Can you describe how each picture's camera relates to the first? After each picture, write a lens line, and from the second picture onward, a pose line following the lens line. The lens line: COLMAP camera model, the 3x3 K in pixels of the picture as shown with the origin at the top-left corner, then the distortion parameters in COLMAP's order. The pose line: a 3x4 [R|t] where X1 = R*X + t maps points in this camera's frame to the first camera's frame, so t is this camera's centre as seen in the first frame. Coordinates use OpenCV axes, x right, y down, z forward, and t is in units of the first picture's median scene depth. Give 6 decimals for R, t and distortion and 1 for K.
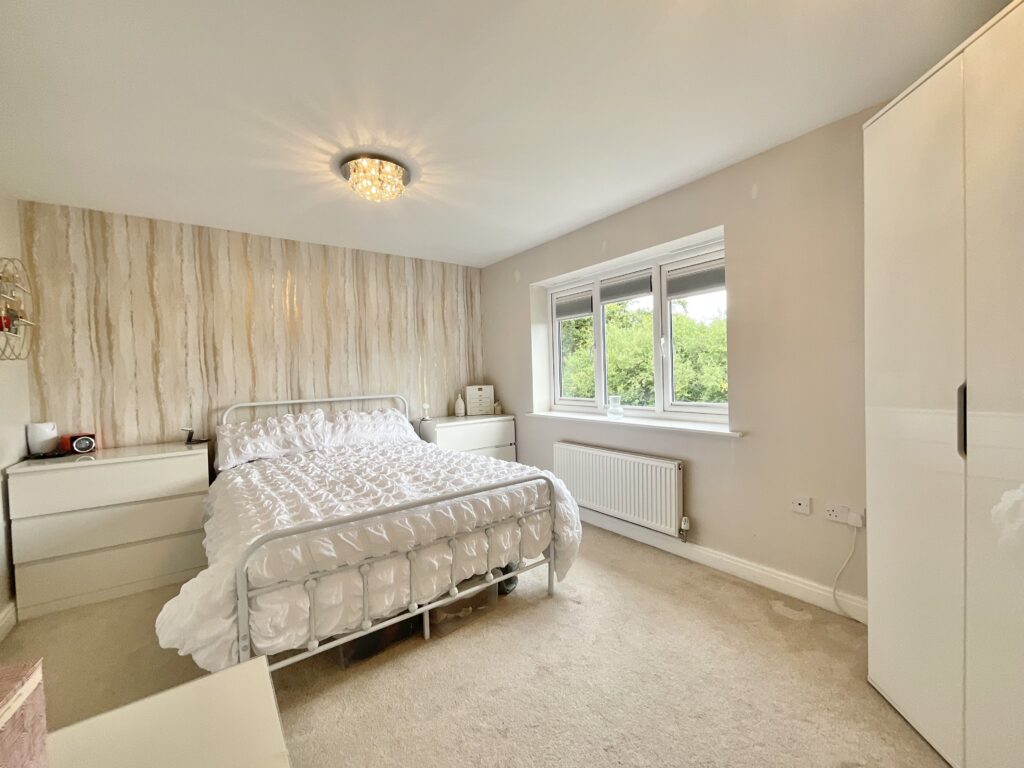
lens RADIAL K [[415.3, 0, 512.0], [0, 415.3, 384.0], [0, 0, 1]] dist [-0.002226, -0.000167]
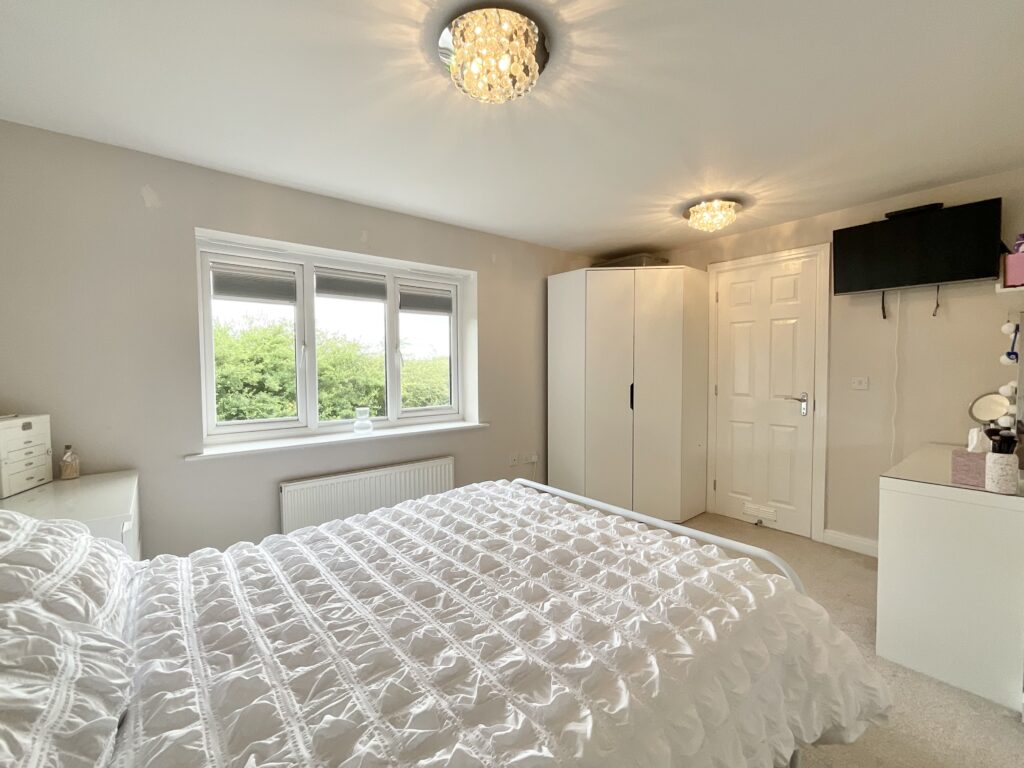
lens RADIAL K [[418.4, 0, 526.7], [0, 418.4, 388.2], [0, 0, 1]] dist [-0.030330, 0.000090]
pose [[-0.074508, -0.020223, 0.997015, -0.541847], [0.033710, 0.999172, 0.022786, -0.017903], [-0.996650, 0.035307, -0.073765, 0.591055]]
